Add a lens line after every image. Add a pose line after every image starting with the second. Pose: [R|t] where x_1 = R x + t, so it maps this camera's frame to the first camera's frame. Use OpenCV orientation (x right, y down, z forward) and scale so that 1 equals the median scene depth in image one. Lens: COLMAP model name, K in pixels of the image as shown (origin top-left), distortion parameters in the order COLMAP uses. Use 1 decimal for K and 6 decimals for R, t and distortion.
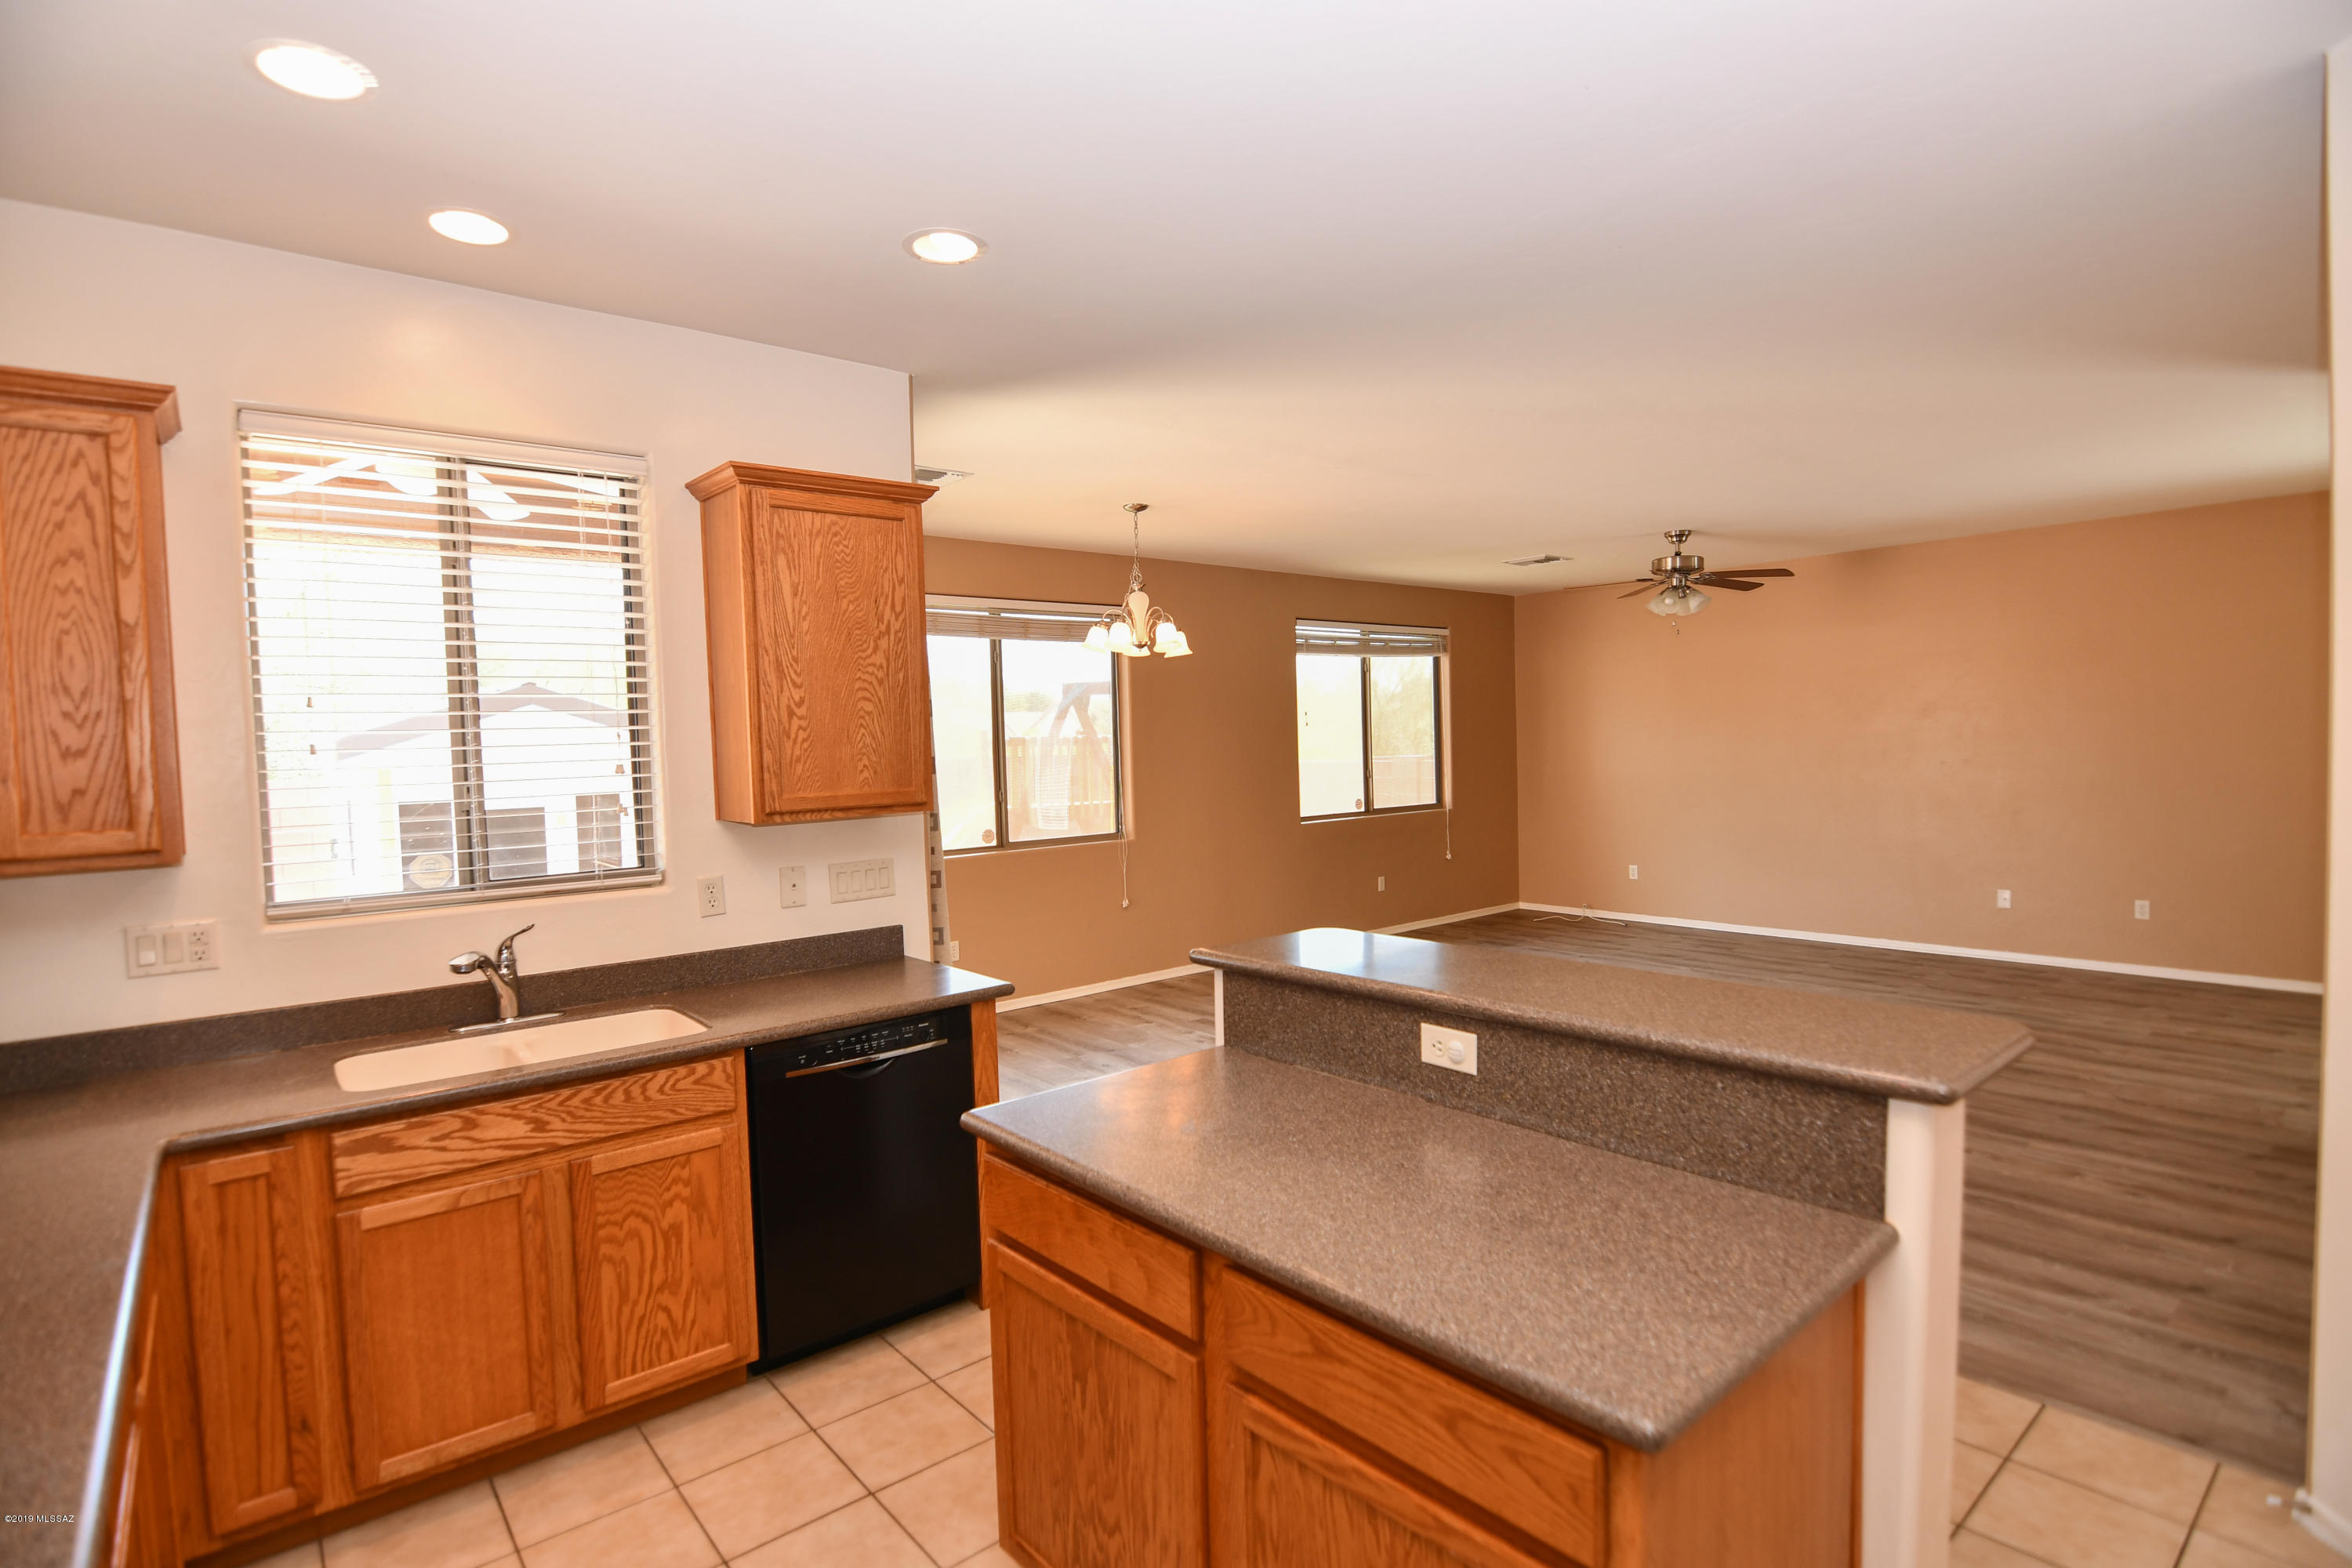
lens RADIAL K [[1119.7, 0, 1182.9], [0, 1119.7, 860.7], [0, 0, 1]] dist [0.000224, -0.019921]
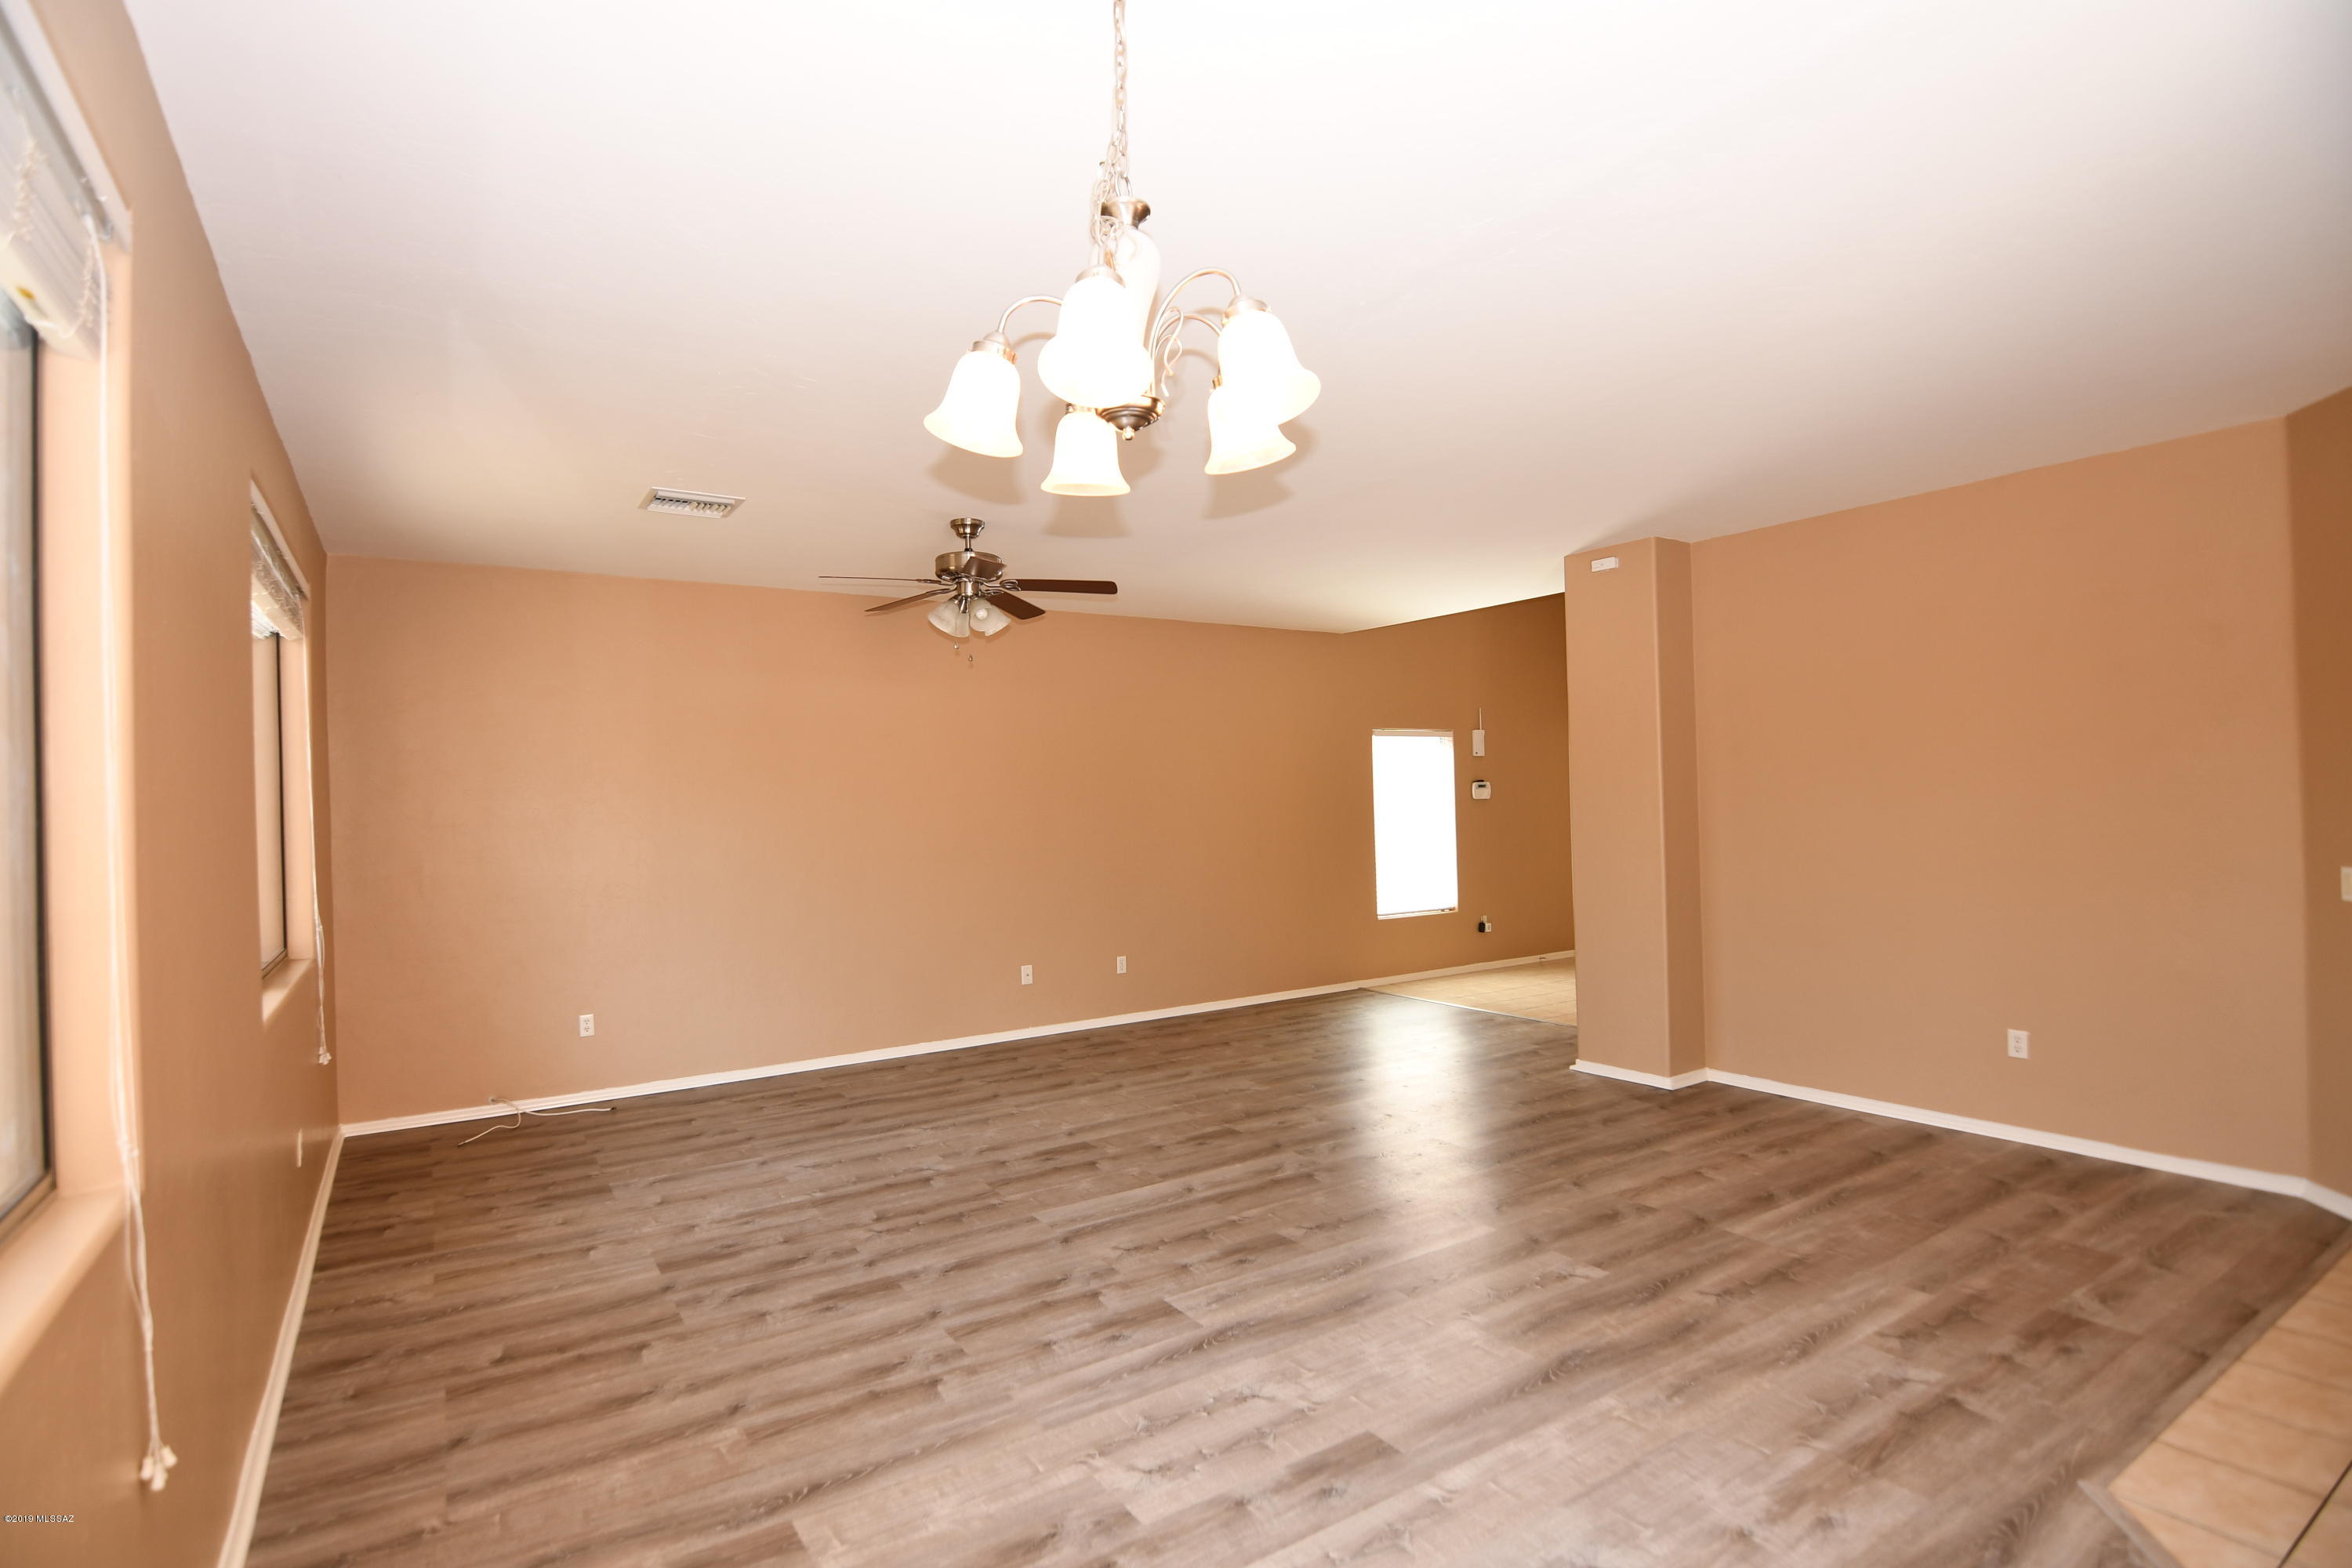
lens RADIAL K [[1144.2, 0, 1160.5], [0, 1144.2, 804.4], [0, 0, 1]] dist [-0.002685, -0.013169]
pose [[0.118775, 0.024189, 0.992627, -0.484668], [0.123078, 0.991635, -0.038892, -0.117357], [-0.985264, 0.126790, 0.114804, 1.449519]]
